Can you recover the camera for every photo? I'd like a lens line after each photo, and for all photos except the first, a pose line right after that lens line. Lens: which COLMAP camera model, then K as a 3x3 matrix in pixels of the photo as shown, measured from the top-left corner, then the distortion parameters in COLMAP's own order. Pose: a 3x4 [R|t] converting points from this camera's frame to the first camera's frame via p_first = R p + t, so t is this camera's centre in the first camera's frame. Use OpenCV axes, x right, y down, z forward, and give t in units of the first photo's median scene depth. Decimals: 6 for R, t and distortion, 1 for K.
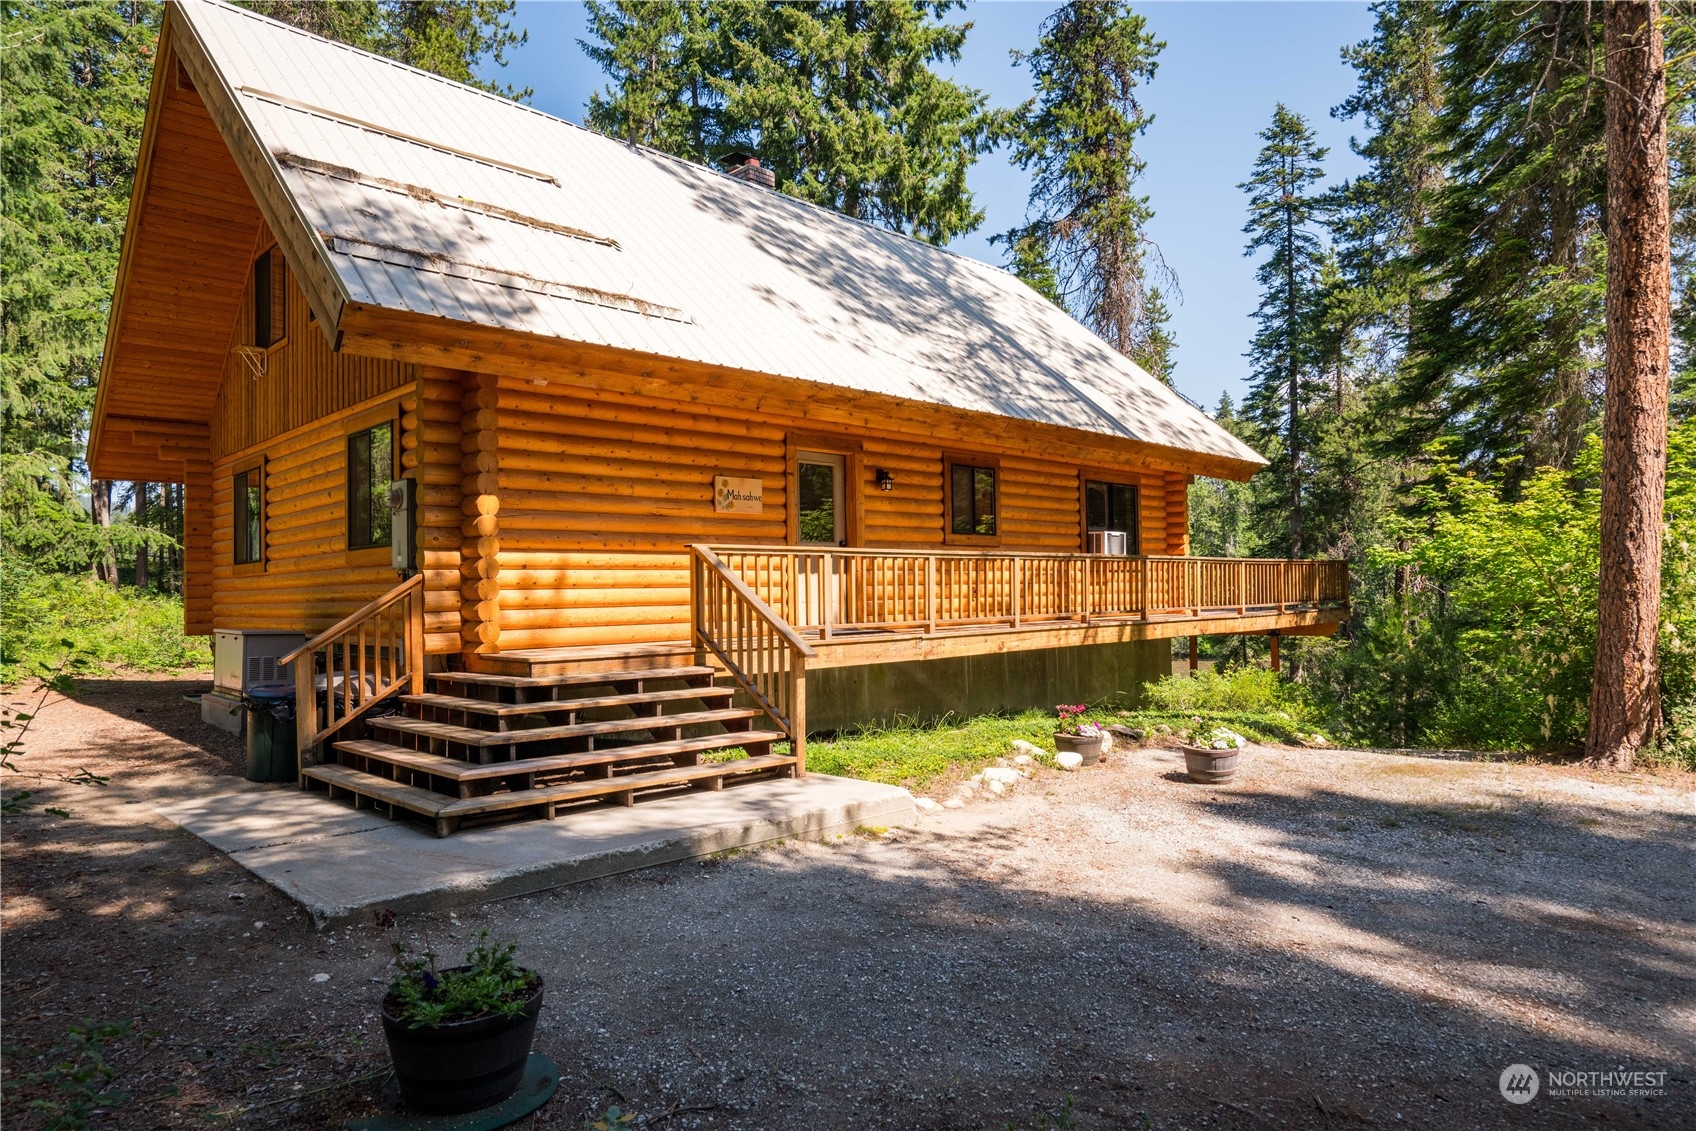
lens RADIAL K [[1040.2, 0, 847.2], [0, 1040.2, 567.2], [0, 0, 1]] dist [0.006865, 0.001470]
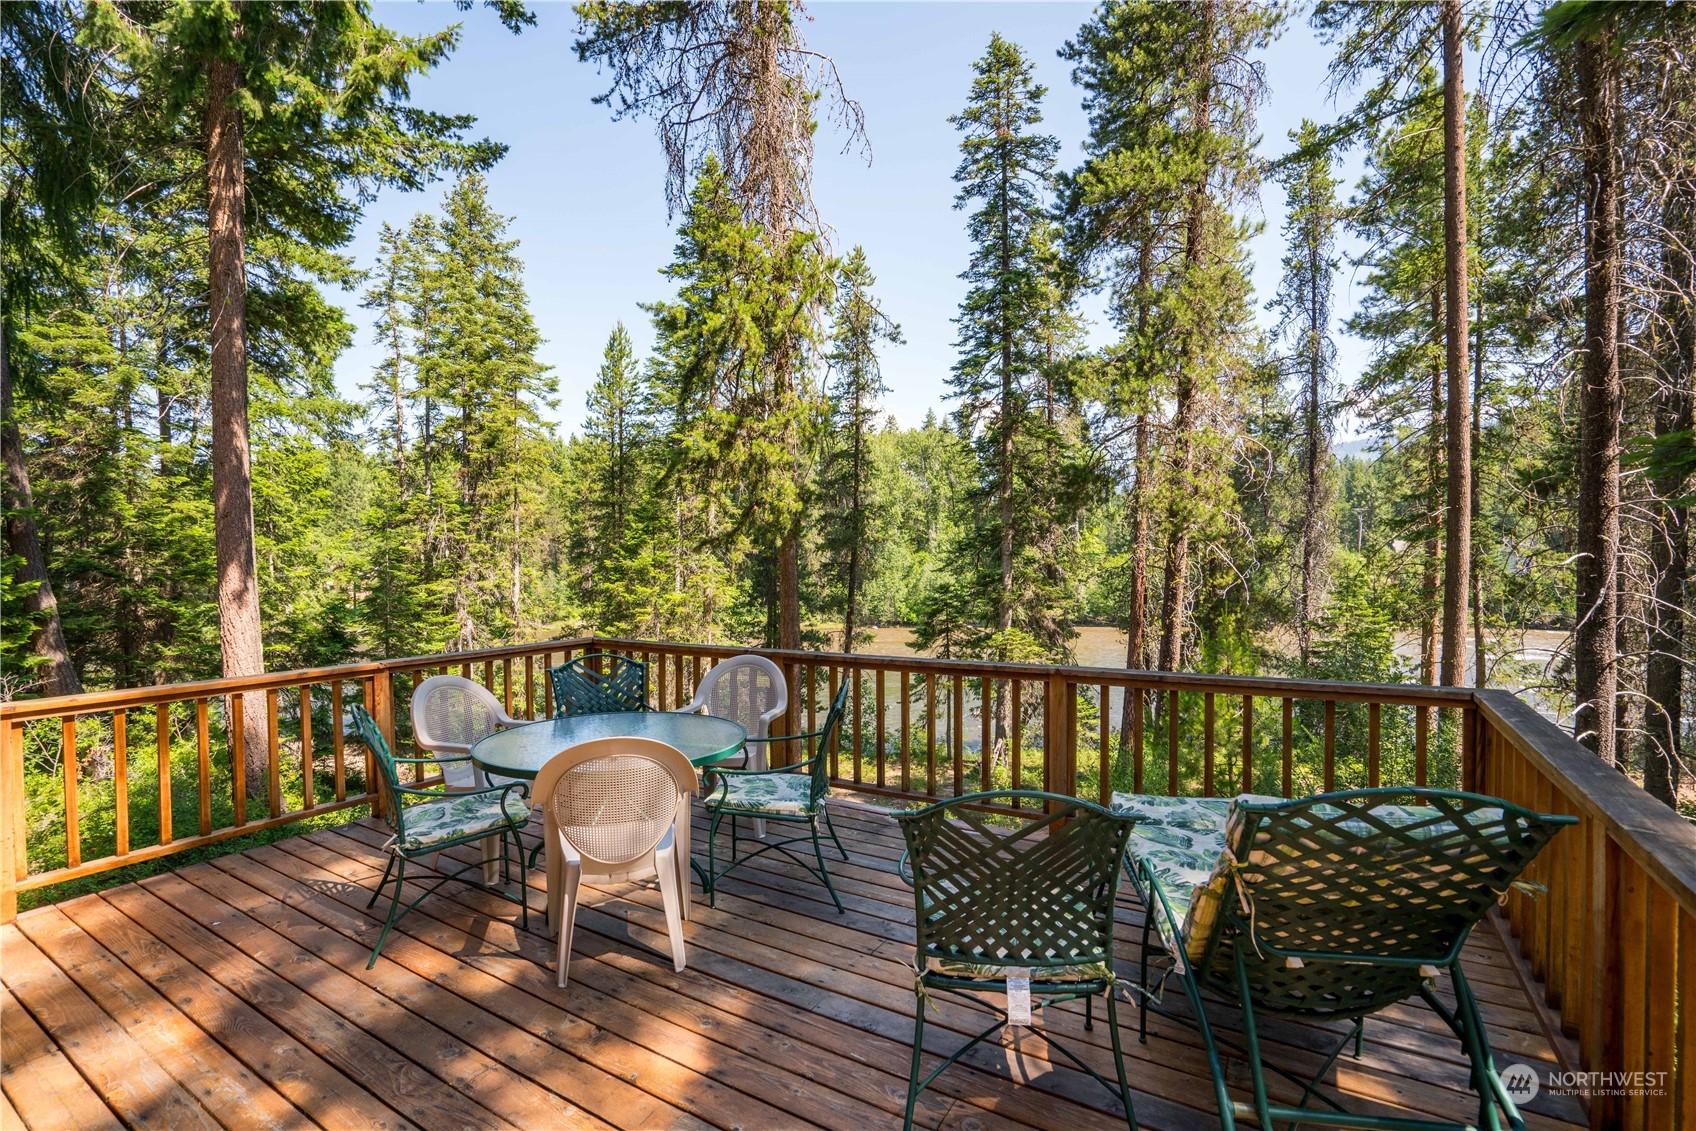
lens RADIAL K [[797.6, 0, 837.8], [0, 797.6, 560.7], [0, 0, 1]] dist [-0.002997, -0.000144]
pose [[0.972345, 0.008372, 0.233401, 0.135820], [-0.013684, 0.999683, 0.021147, -0.015083], [-0.233150, -0.023756, 0.972151, 0.375598]]
